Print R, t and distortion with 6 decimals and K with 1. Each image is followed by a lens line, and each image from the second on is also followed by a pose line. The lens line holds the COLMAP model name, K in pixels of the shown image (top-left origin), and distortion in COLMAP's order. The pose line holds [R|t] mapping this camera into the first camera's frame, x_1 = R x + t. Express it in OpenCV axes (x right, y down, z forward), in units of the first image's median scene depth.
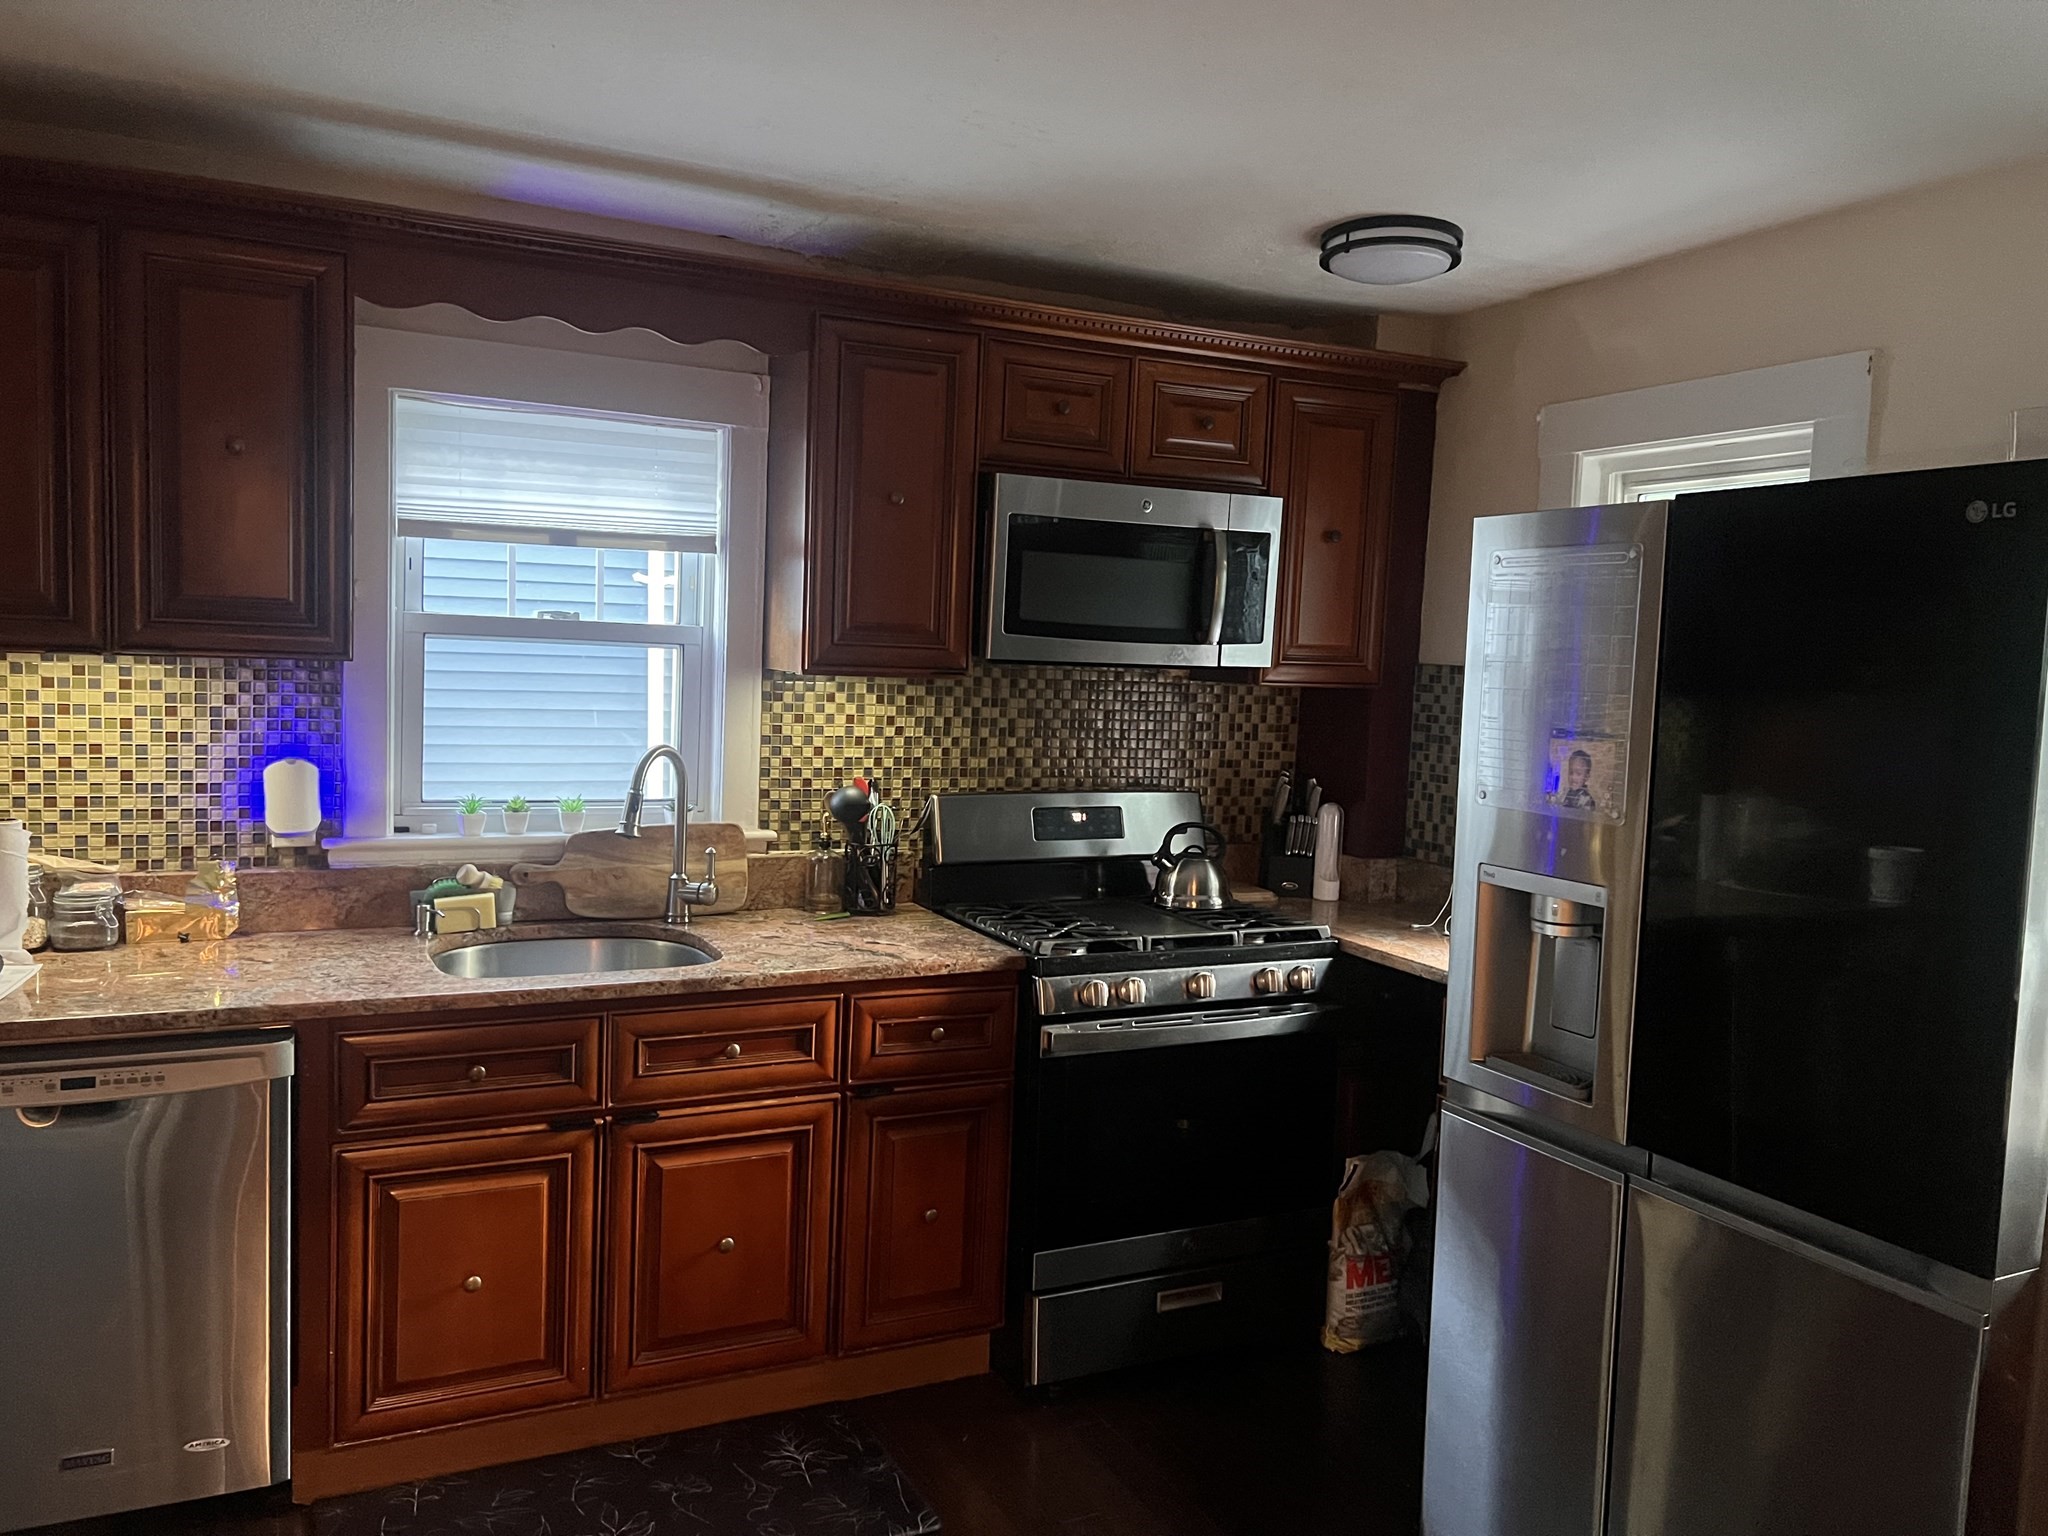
lens RADIAL K [[1570.9, 0, 1022.2], [0, 1570.9, 770.4], [0, 0, 1]] dist [0.056232, -0.046394]
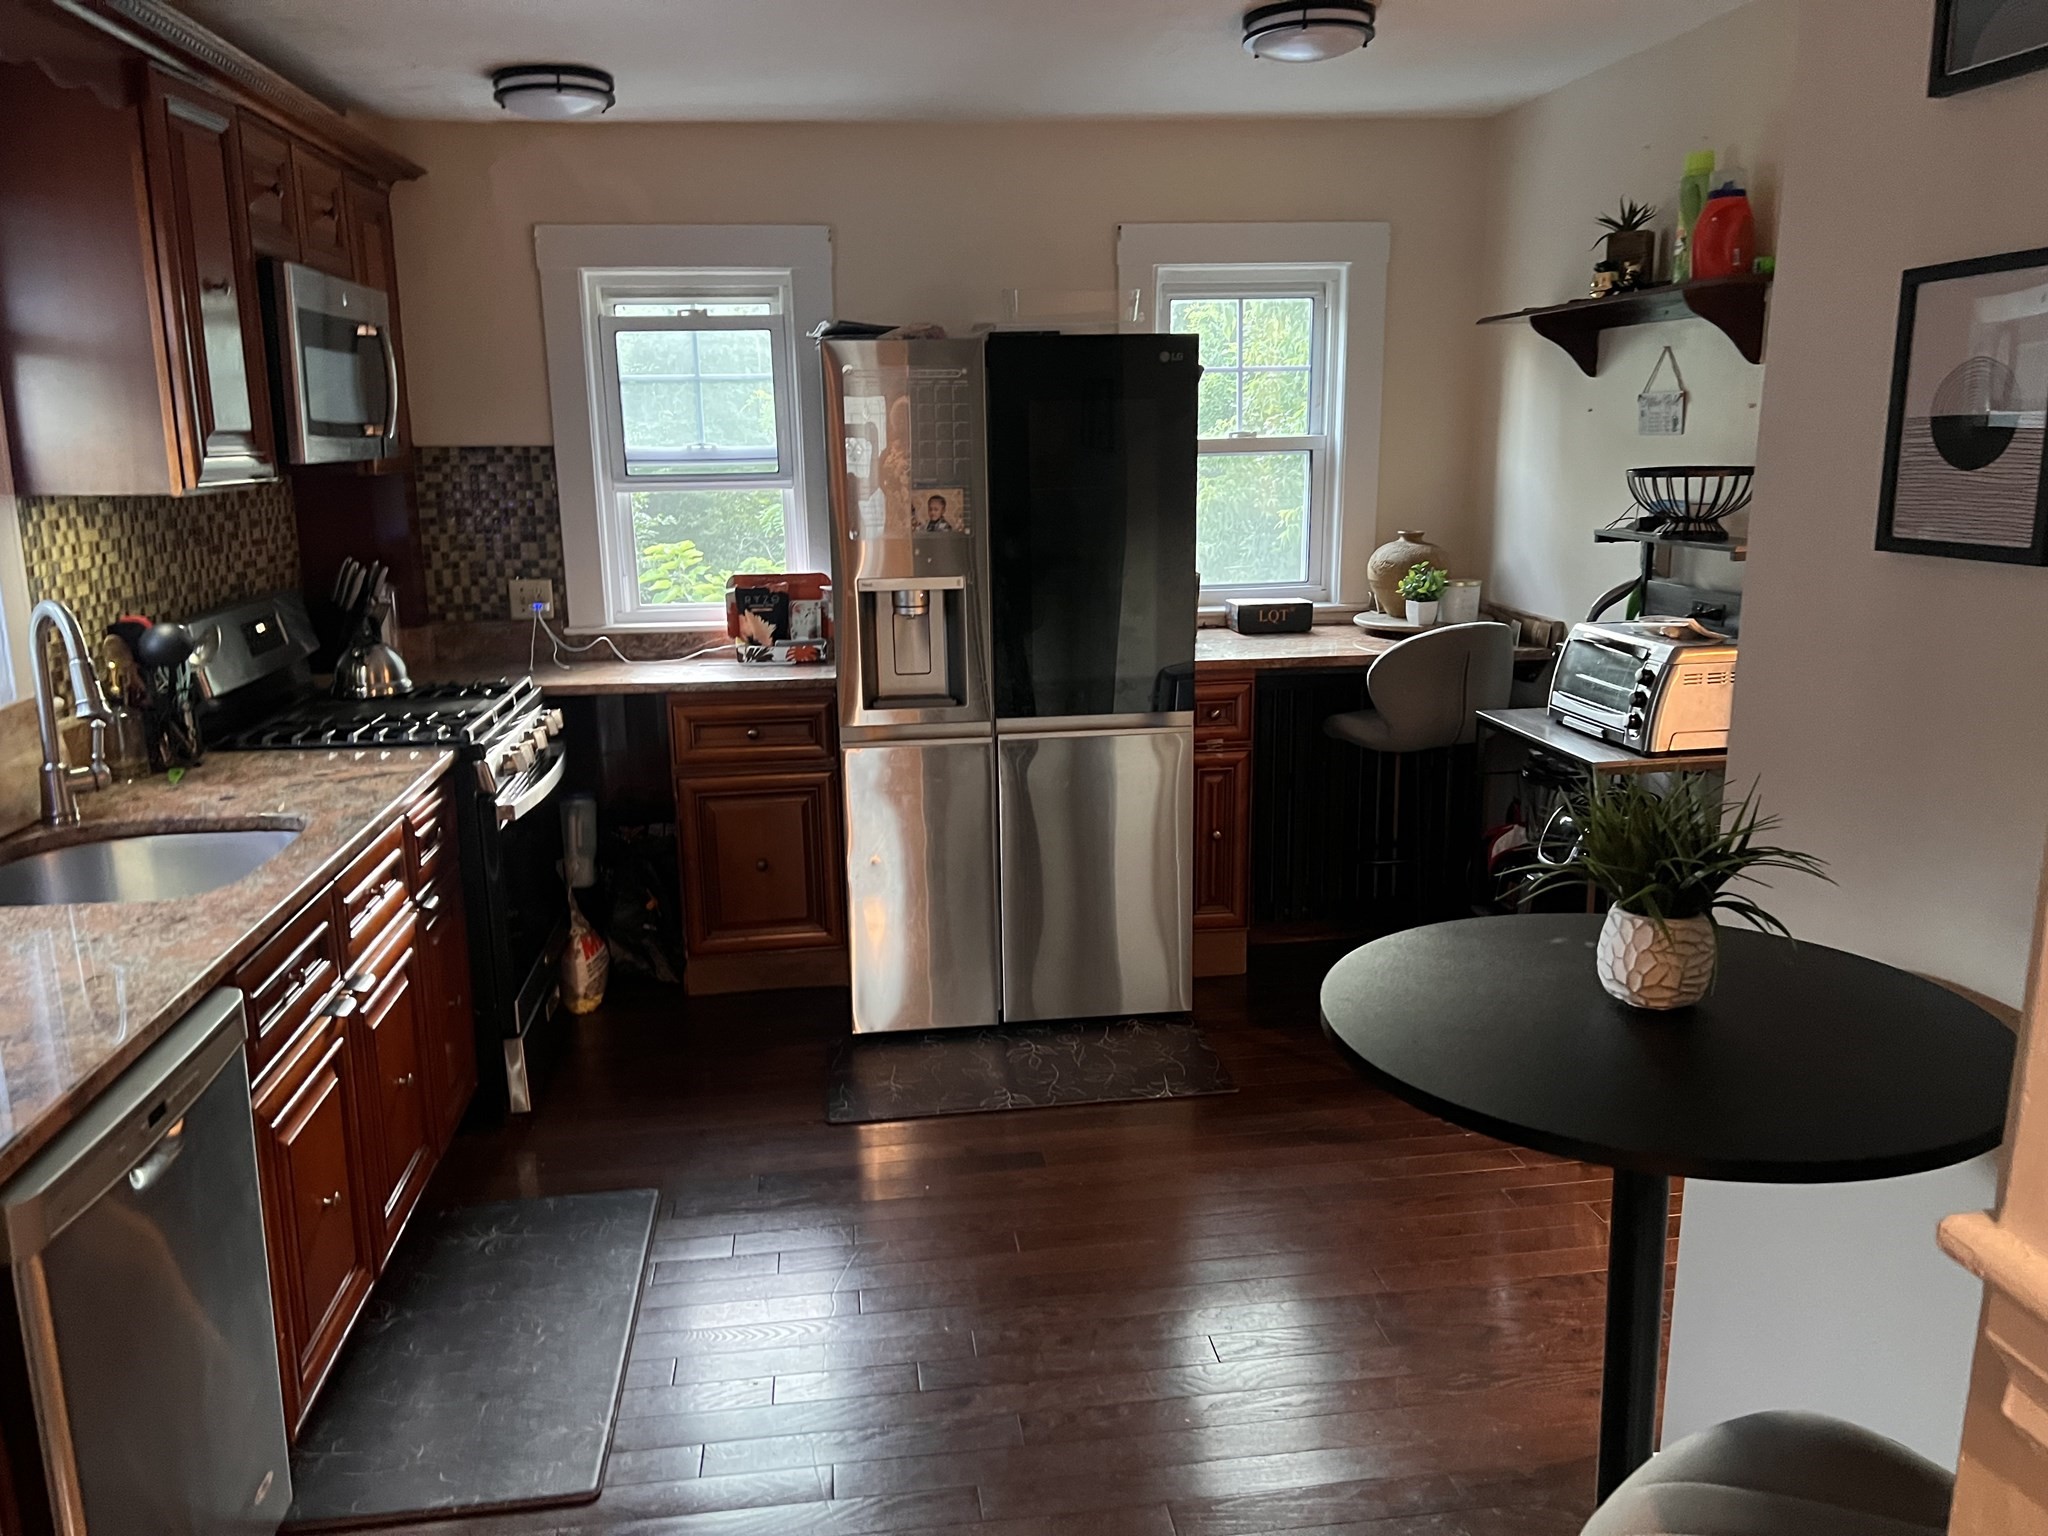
lens RADIAL K [[1570.9, 0, 1022.3], [0, 1570.9, 766.6], [0, 0, 1]] dist [0.056232, -0.046394]
pose [[0.315446, -0.241071, 0.917812, -0.746758], [0.097937, 0.970299, 0.221197, -0.058178], [-0.943876, 0.020112, 0.329687, 0.250835]]
